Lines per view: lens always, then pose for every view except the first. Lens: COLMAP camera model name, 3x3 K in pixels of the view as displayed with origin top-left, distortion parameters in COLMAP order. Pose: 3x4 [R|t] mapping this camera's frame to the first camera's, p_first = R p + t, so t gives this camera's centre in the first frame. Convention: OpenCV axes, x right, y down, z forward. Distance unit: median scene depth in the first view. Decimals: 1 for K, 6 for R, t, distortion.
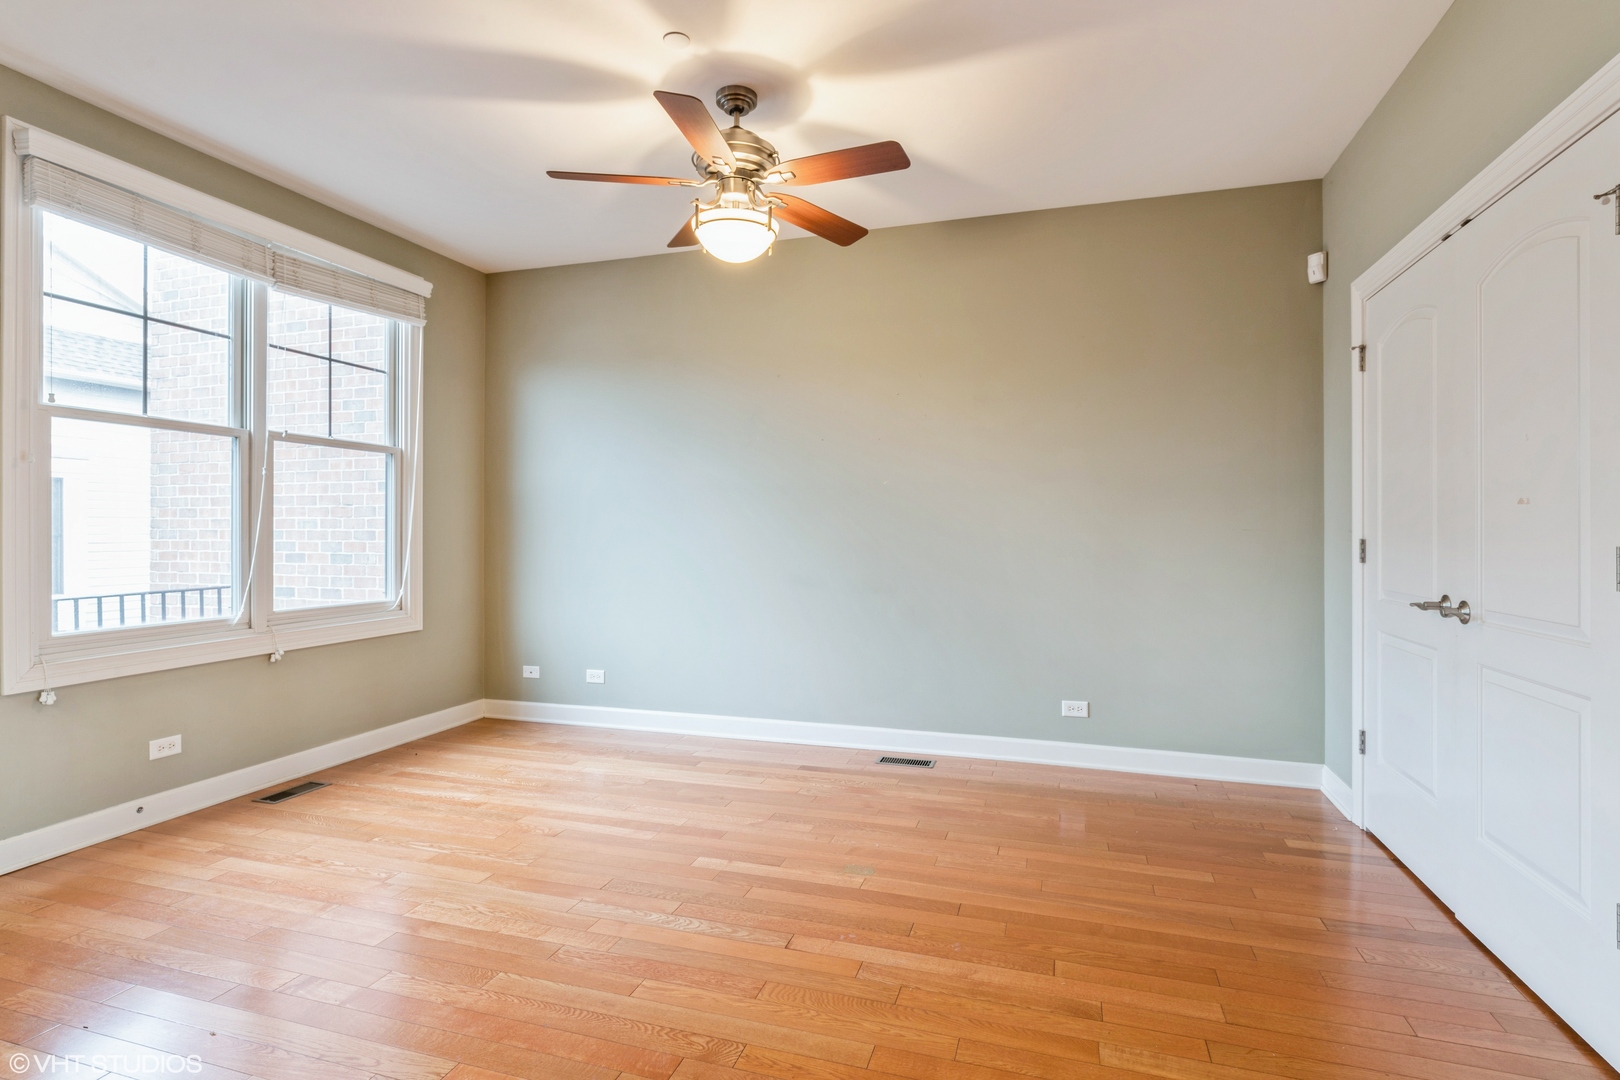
lens RADIAL K [[810.7, 0, 815.0], [0, 810.7, 537.3], [0, 0, 1]] dist [-0.003074, 0.000762]
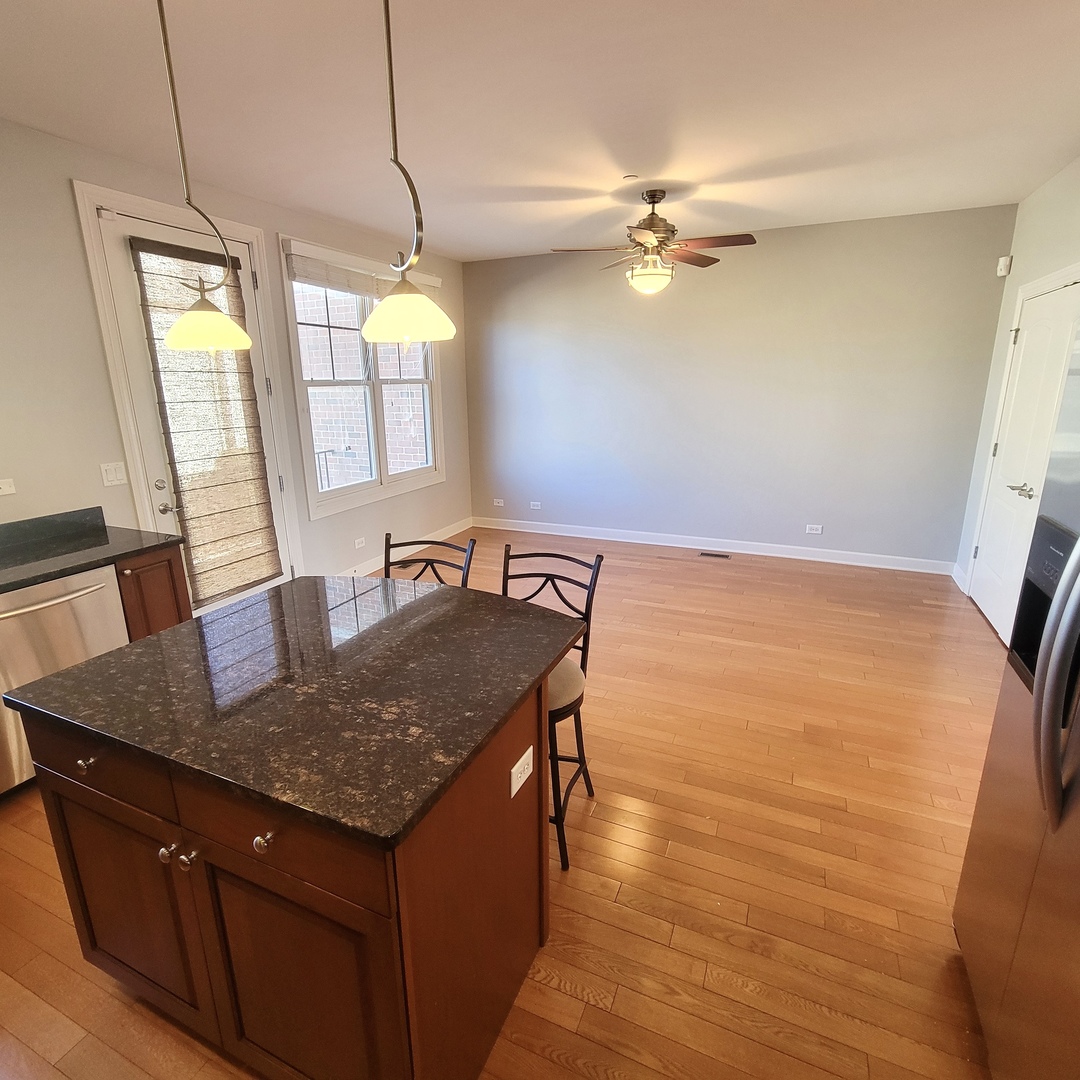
lens RADIAL K [[584.4, 0, 534.0], [0, 584.4, 540.9], [0, 0, 1]] dist [0.003312, -0.003260]
pose [[0.992407, 0.016844, -0.121842, -0.169011], [0.015251, 0.966083, 0.257782, -0.131662], [0.122052, -0.257683, 0.958490, -0.401537]]
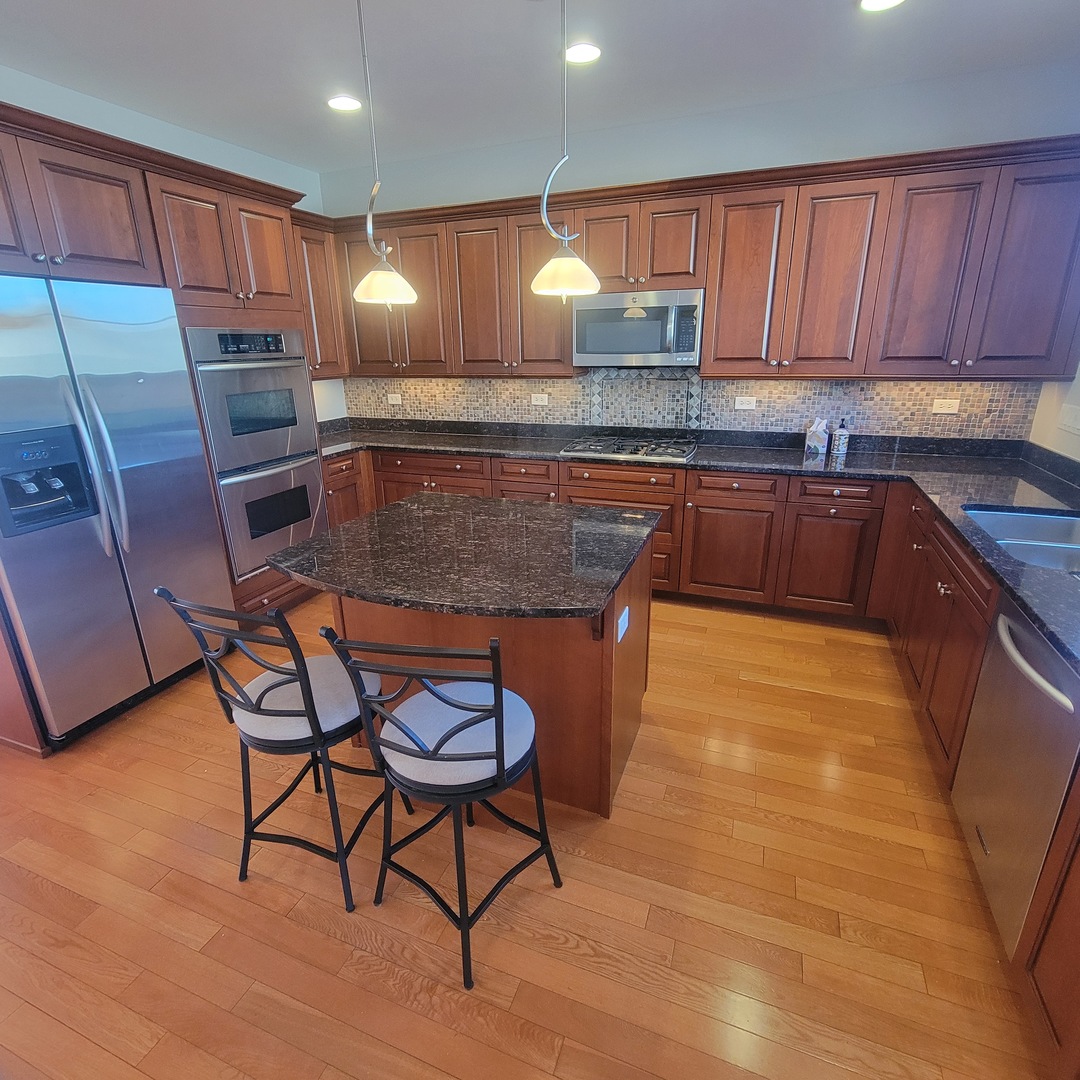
lens RADIAL K [[584.4, 0, 531.6], [0, 584.4, 537.0], [0, 0, 1]] dist [0.003312, -0.003260]
pose [[-0.996905, -0.009442, 0.078044, -0.493251], [0.016669, 0.944798, 0.327230, -0.127900], [-0.076826, 0.327519, -0.941716, 0.610524]]
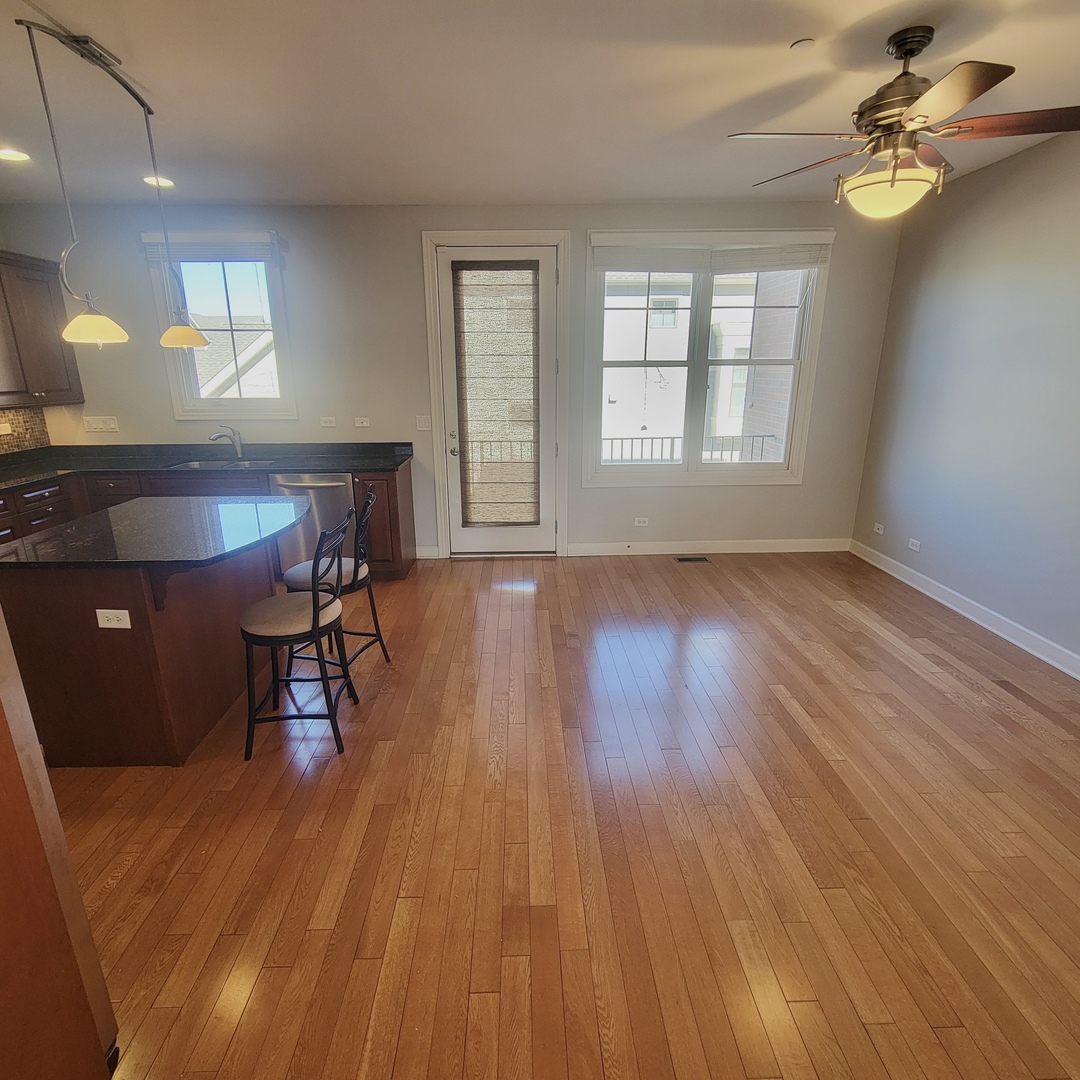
lens RADIAL K [[584.4, 0, 524.7], [0, 584.4, 536.0], [0, 0, 1]] dist [0.003312, -0.003260]
pose [[0.313154, 0.259678, -0.913511, 0.526984], [0.000284, 0.961866, 0.273521, -0.129294], [0.949702, -0.085914, 0.301139, 0.238494]]
